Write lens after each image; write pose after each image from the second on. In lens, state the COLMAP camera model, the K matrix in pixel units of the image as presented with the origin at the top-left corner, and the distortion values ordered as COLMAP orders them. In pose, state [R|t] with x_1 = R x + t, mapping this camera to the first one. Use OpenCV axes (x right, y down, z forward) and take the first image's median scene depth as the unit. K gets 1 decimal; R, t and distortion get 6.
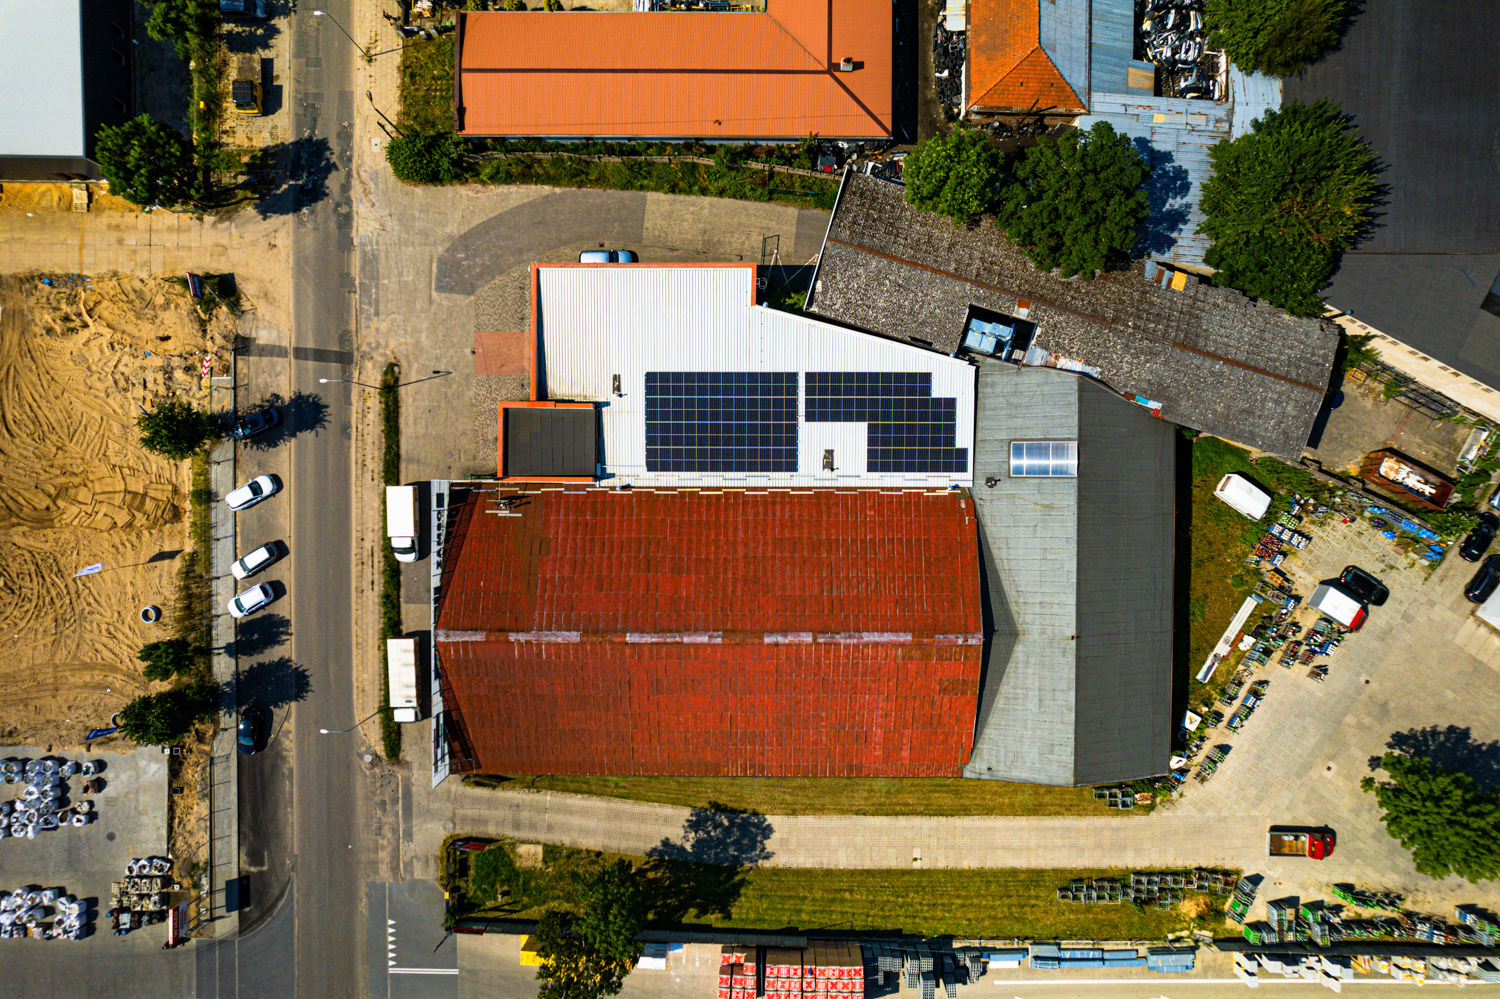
lens RADIAL K [[959.0, 0, 750.0], [0, 959.0, 503.3], [0, 0, 1]] dist [-0.080678, 0.071165]
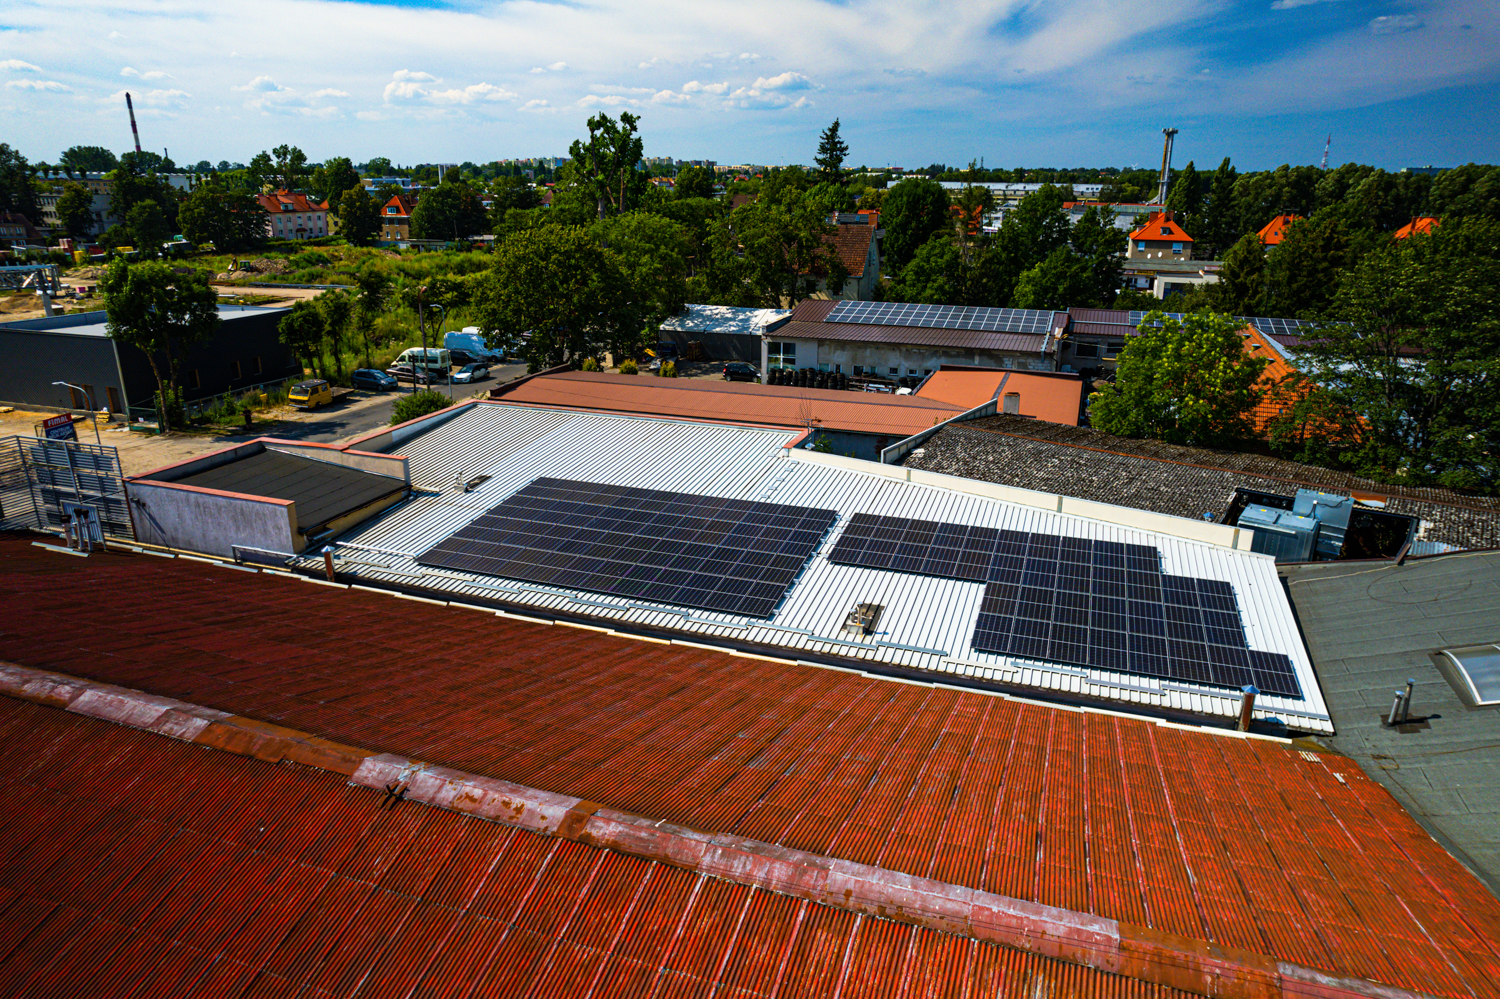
lens RADIAL K [[959.0, 0, 757.0], [0, 959.0, 497.9], [0, 0, 1]] dist [-0.080678, 0.071165]
pose [[0.946305, 0.115216, -0.302047, 0.146309], [-0.322613, 0.276766, -0.905164, 0.274566], [-0.020693, 0.954005, 0.299075, 0.855813]]
